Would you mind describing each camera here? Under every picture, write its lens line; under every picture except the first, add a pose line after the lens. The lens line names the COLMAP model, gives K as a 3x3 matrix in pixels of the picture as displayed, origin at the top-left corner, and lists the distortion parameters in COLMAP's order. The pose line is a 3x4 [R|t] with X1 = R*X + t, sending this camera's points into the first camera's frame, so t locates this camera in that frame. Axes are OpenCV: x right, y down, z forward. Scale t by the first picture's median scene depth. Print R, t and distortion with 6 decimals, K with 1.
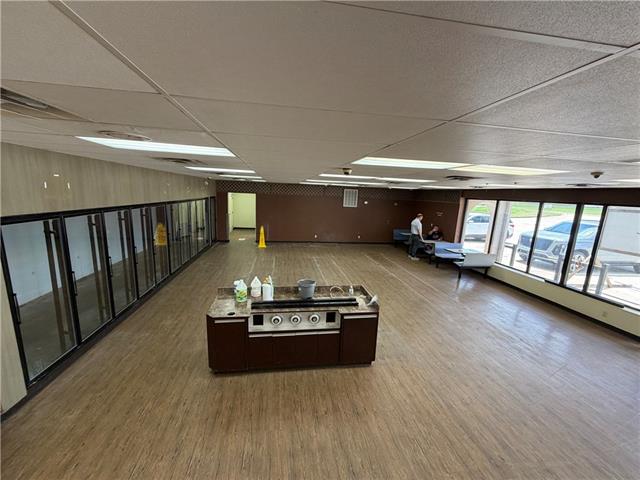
lens RADIAL K [[254.8, 0, 318.2], [0, 254.8, 239.6], [0, 0, 1]] dist [0.002012, 0.000224]
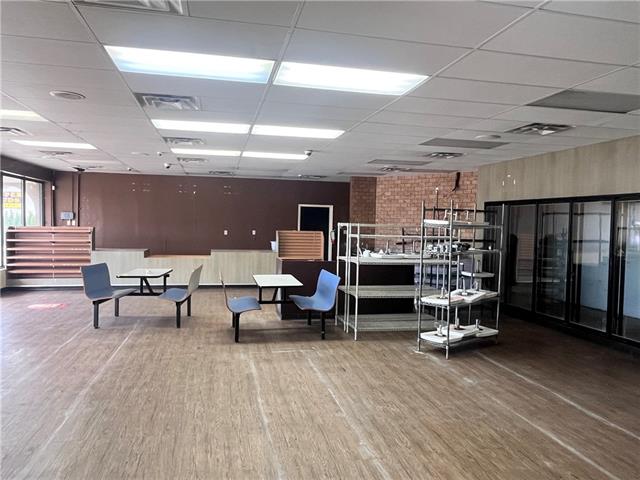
lens RADIAL K [[470.9, 0, 321.2], [0, 470.9, 240.7], [0, 0, 1]] dist [-0.000132, -0.002647]
pose [[-0.995427, -0.063463, -0.071402, 0.155867], [-0.077834, 0.972156, 0.221031, -0.301397], [0.055387, 0.225577, -0.972650, 2.723682]]
